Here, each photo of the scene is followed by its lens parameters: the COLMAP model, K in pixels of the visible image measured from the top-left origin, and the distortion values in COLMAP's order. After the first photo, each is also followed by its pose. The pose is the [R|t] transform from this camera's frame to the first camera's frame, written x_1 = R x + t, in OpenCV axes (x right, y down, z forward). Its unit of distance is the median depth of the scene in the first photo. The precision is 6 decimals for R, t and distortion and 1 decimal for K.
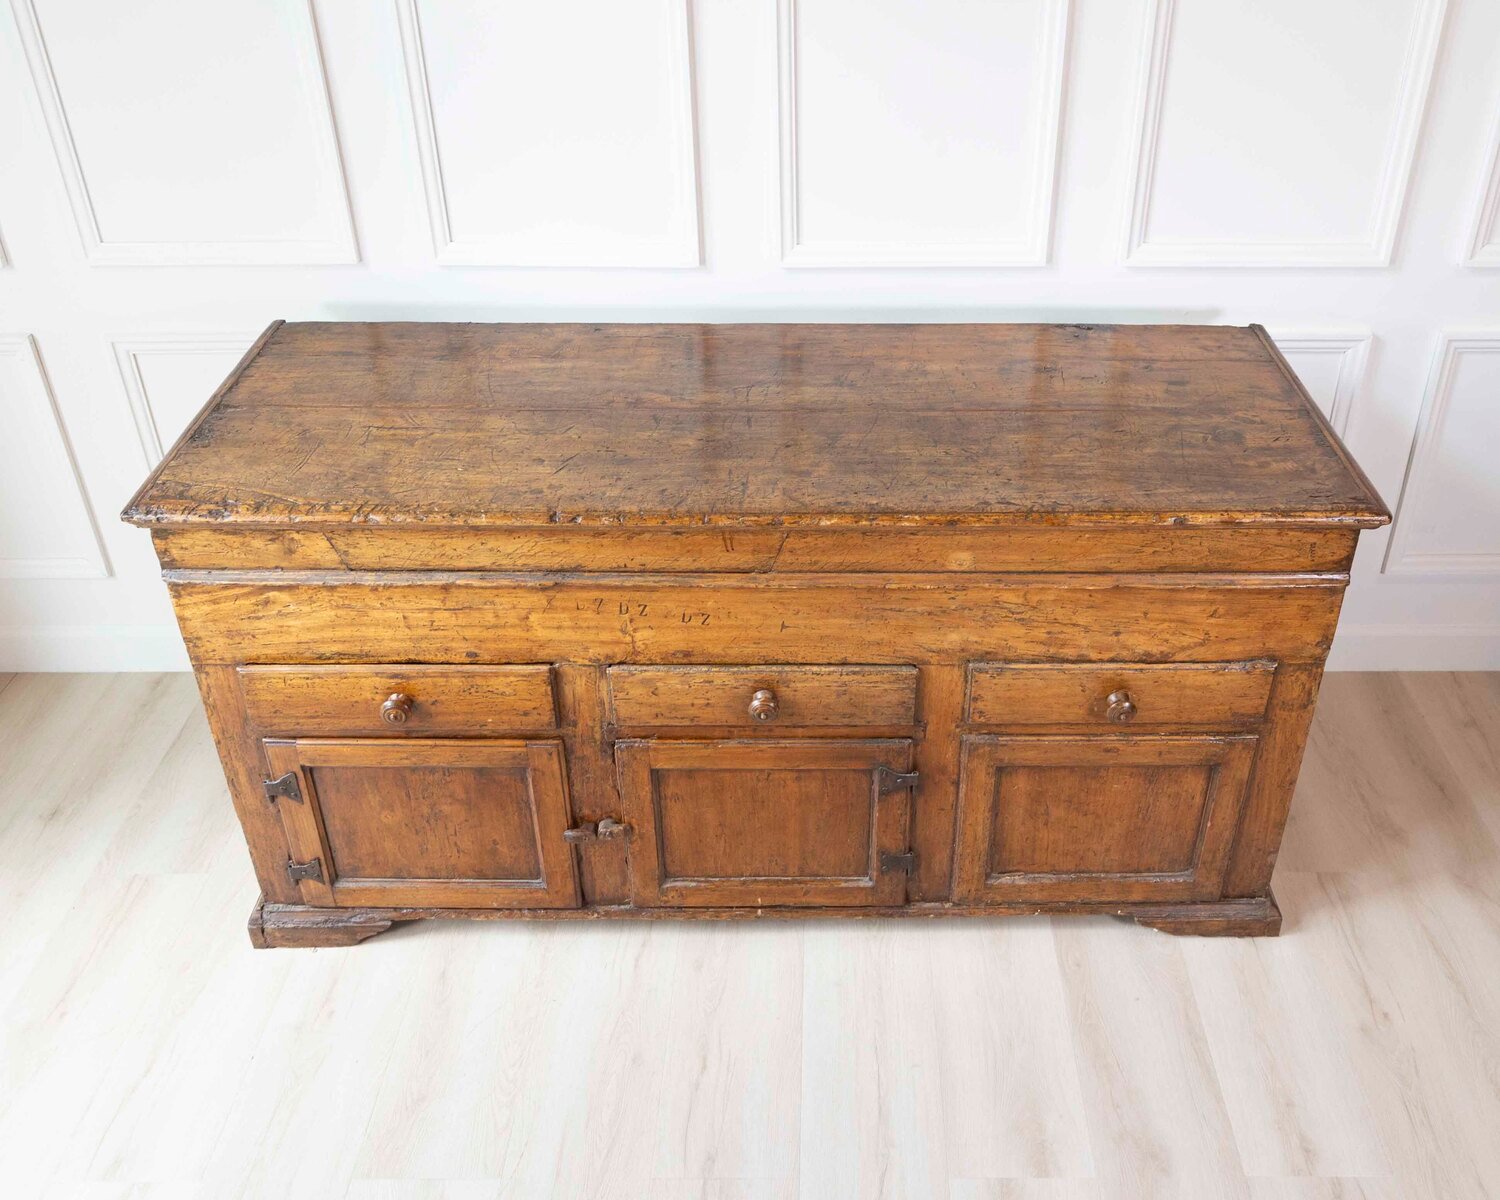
lens RADIAL K [[1456.9, 0, 835.8], [0, 1456.9, 555.2], [0, 0, 1]] dist [-0.000105, 0.000000]
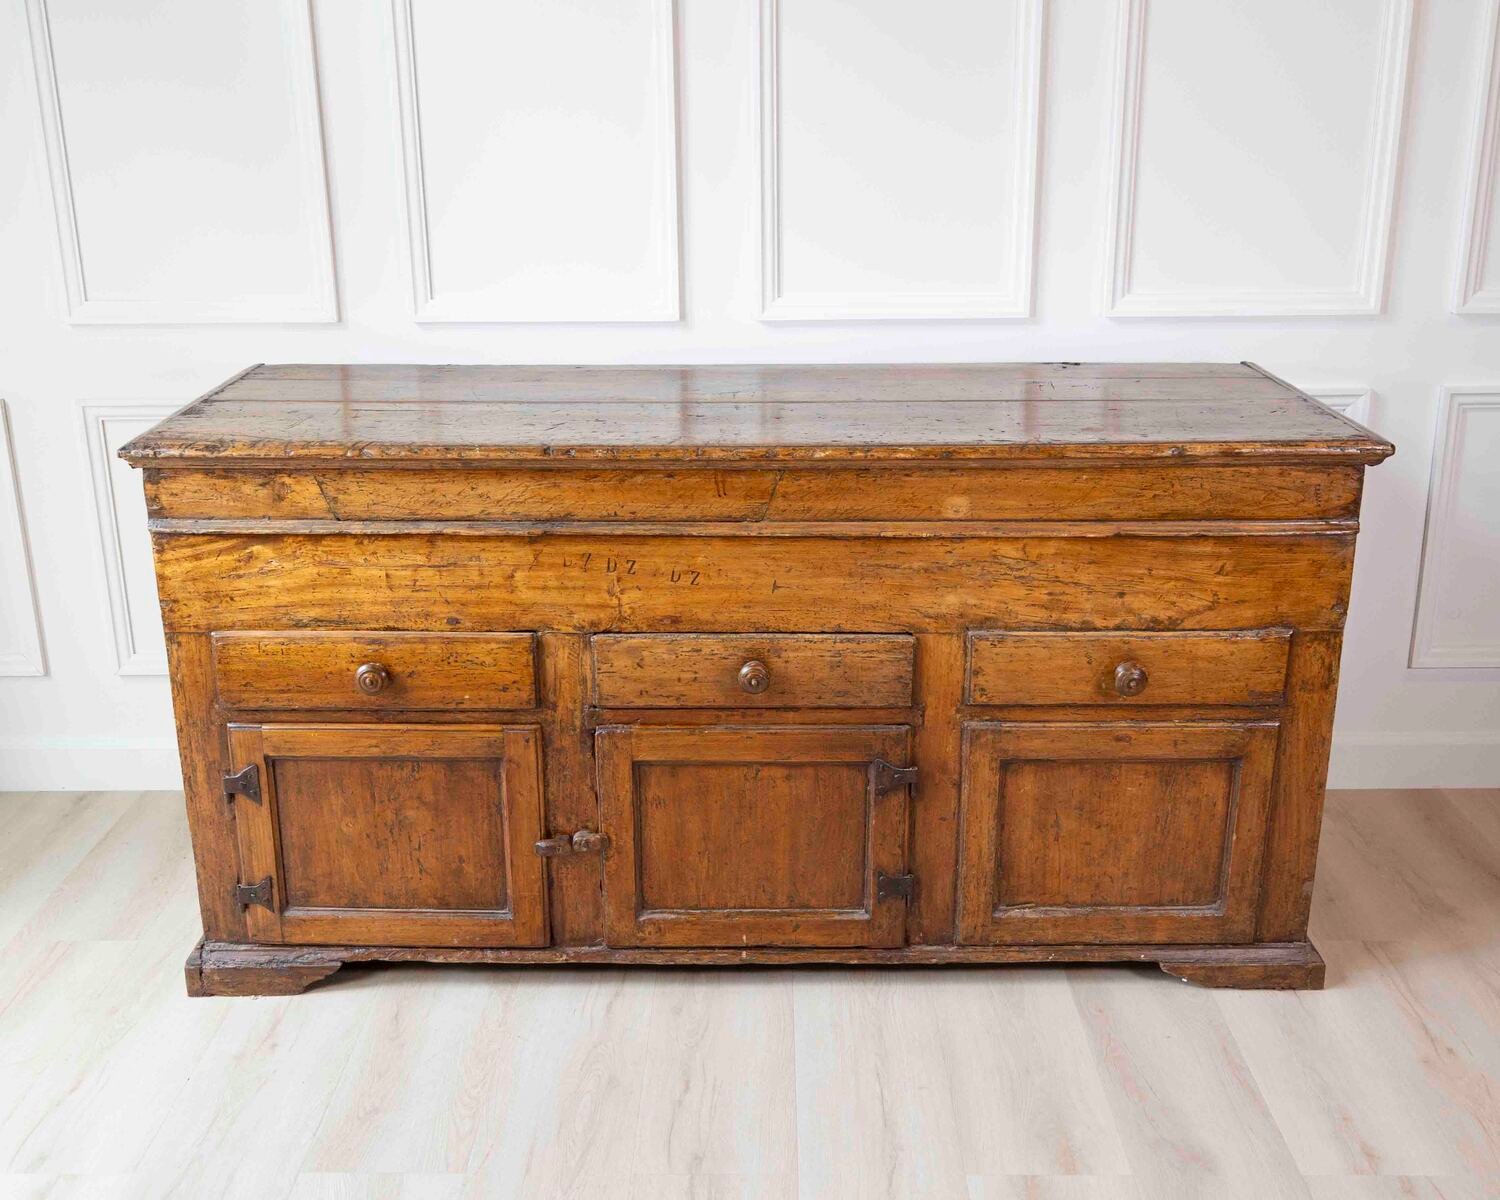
lens RADIAL K [[1730.6, 0, 739.6], [0, 1730.6, 630.1], [0, 0, 1]] dist [-0.001272, 0.000000]
pose [[0.999713, -0.007544, -0.022744, -0.033117], [0.001718, 0.969264, -0.246016, 0.355080], [0.023901, 0.245907, 0.968999, -0.107007]]
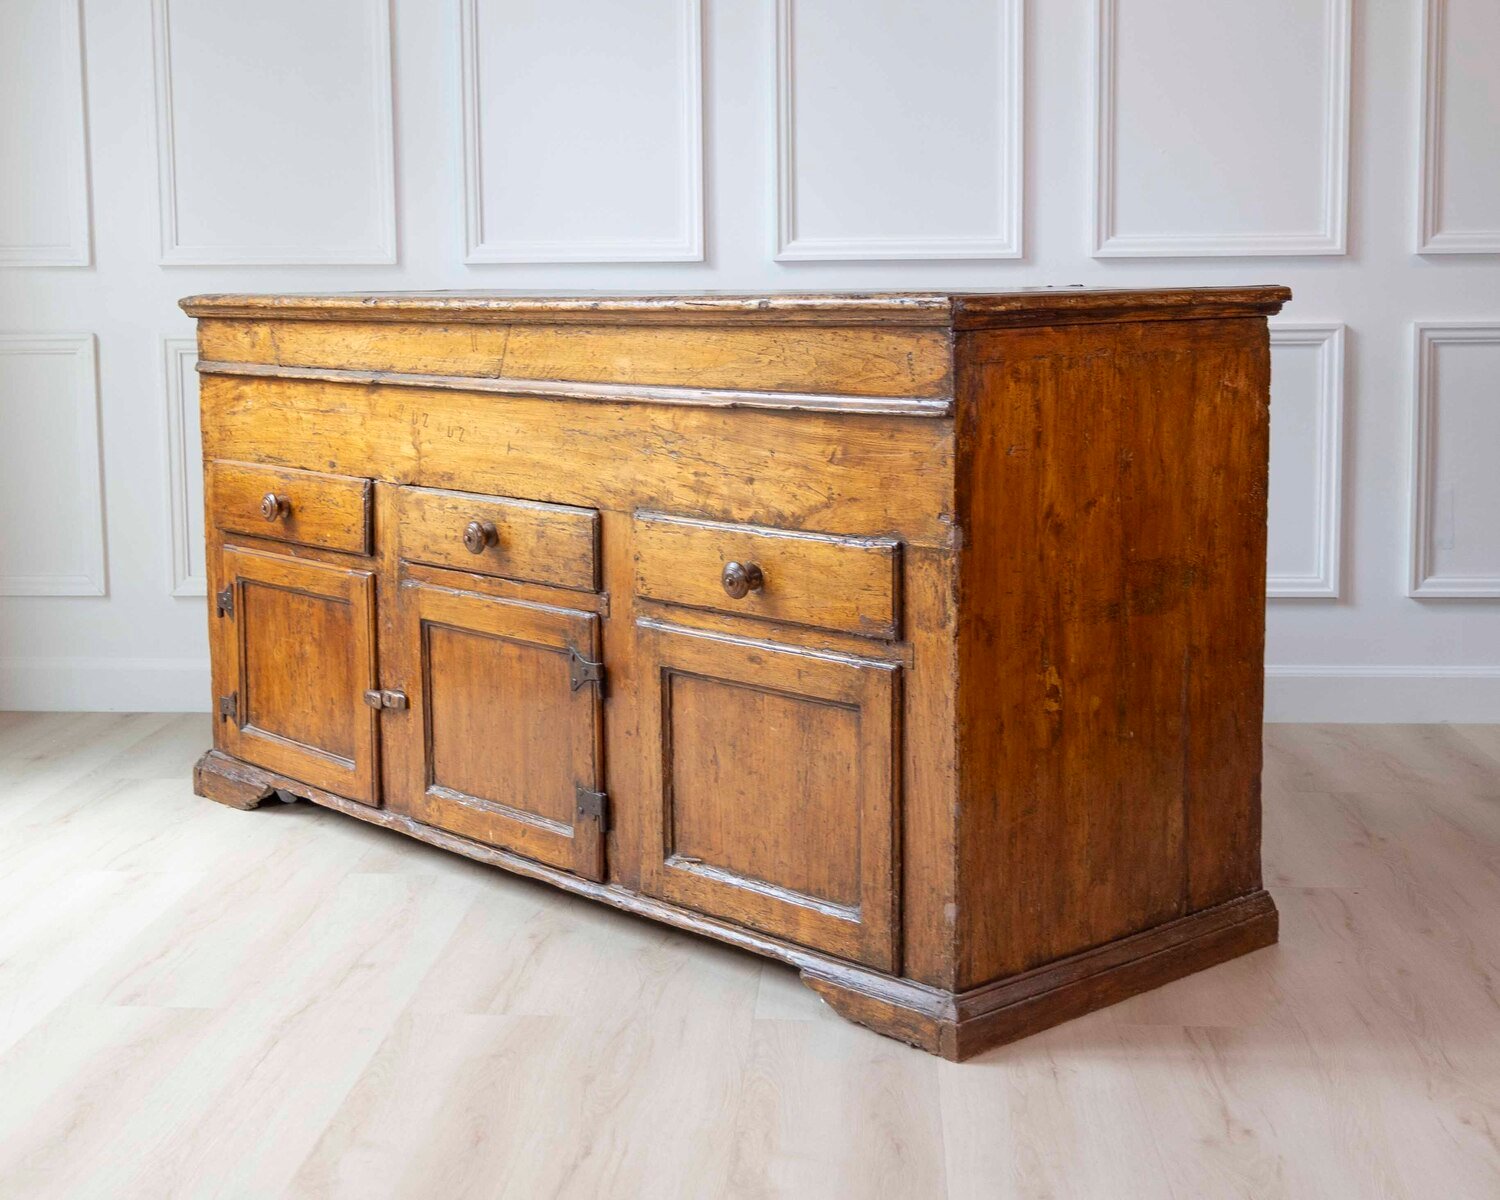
lens RADIAL K [[2117.9, 0, 674.3], [0, 2117.9, 485.9], [0, 0, 1]] dist [-0.011669, 0.000000]
pose [[0.643424, 0.056753, -0.763403, 1.072835], [-0.404730, 0.871689, -0.276319, 0.402496], [0.649768, 0.486763, 0.583835, 0.272698]]
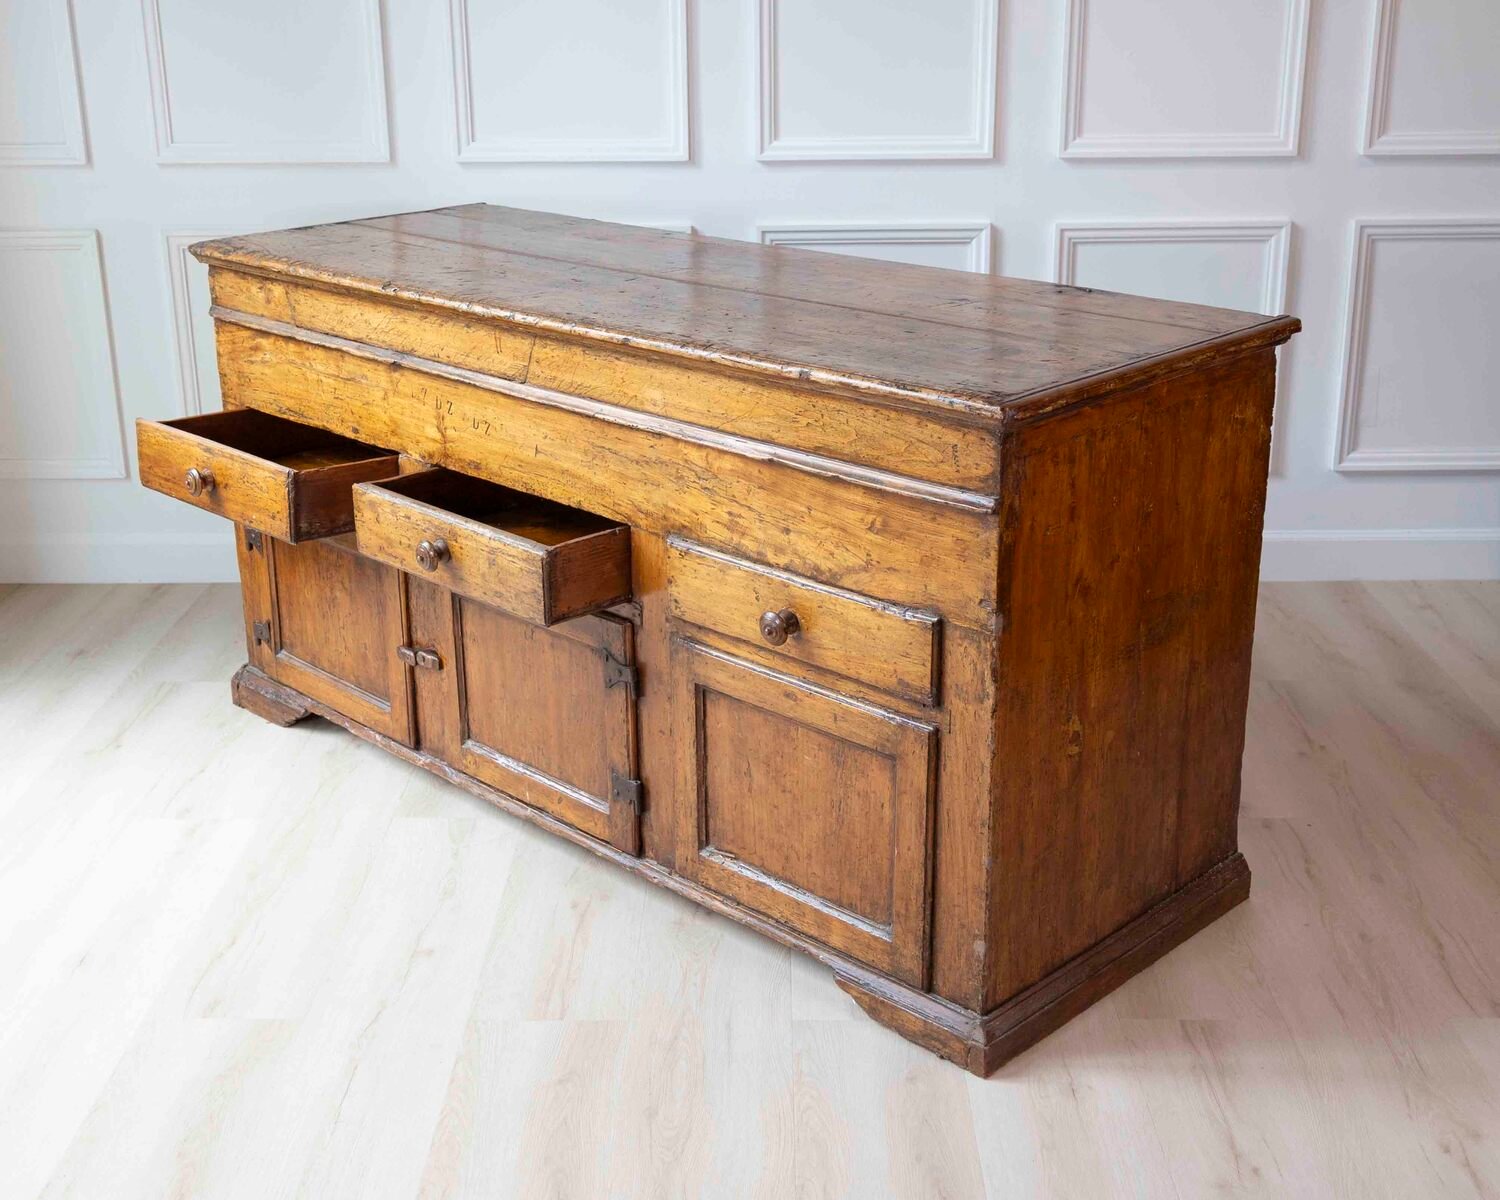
lens RADIAL K [[1851.9, 0, 709.8], [0, 1851.9, 542.4], [0, 0, 1]] dist [-0.010152, 0.000000]
pose [[0.690888, 0.205077, -0.693265, 0.909416], [-0.379329, 0.919155, -0.106130, 0.191169], [0.615453, 0.336300, 0.712825, 0.200225]]
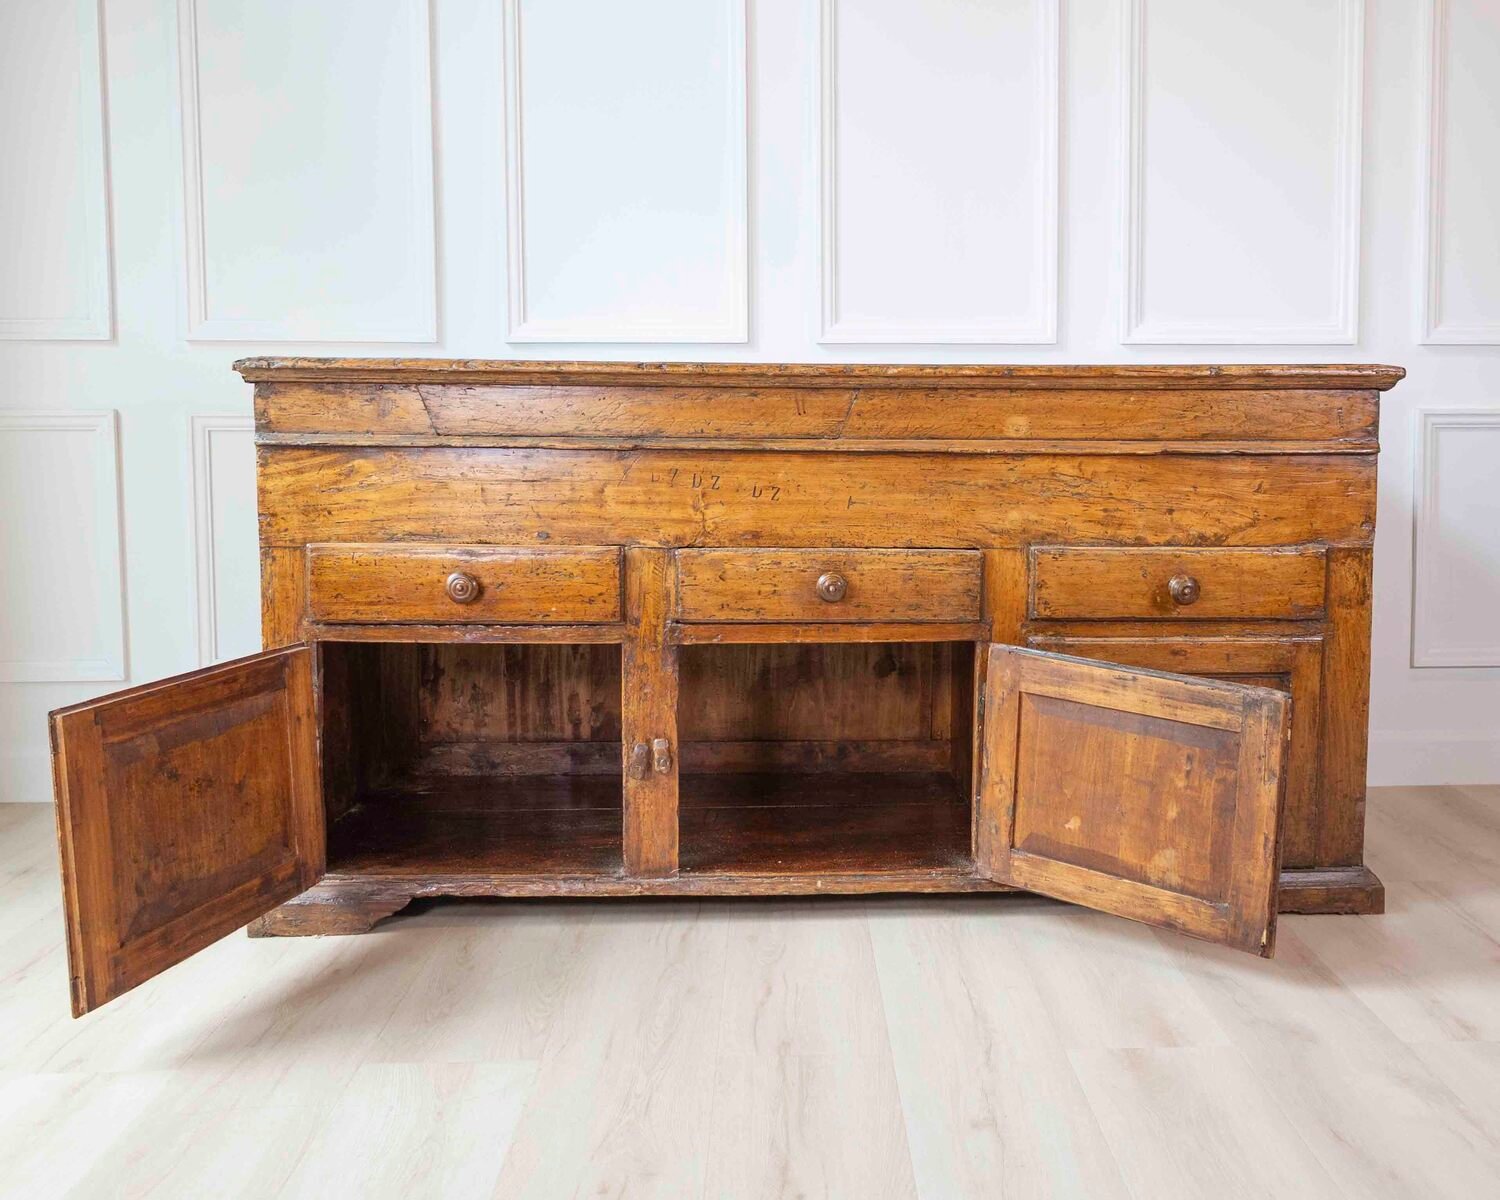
lens RADIAL K [[1499.2, 0, 845.0], [0, 1499.2, 487.2], [0, 0, 1]] dist [0.002546, 0.000000]
pose [[0.998919, -0.008483, 0.045711, -0.087079], [0.029951, 0.869422, -0.493162, 0.556222], [-0.035559, 0.493997, 0.868736, 0.069870]]
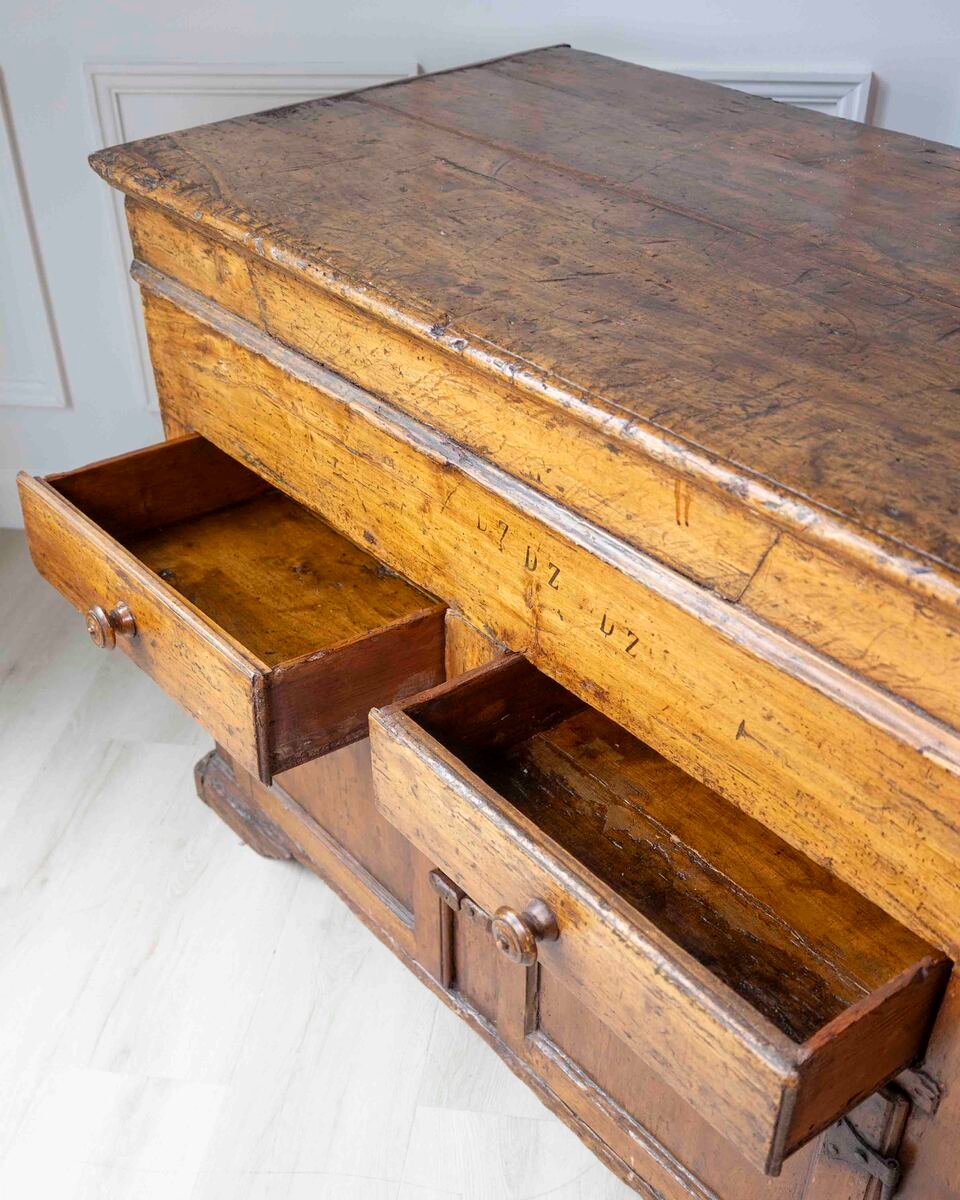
lens RADIAL K [[1384.5, 0, 422.3], [0, 1384.5, 761.0], [0, 0, 1]] dist [-0.001272, 0.000000]
pose [[0.587253, 0.492022, -0.642688, 0.199296], [-0.414267, 0.864853, 0.283570, -0.028123], [0.695353, 0.099717, 0.711716, 0.591852]]
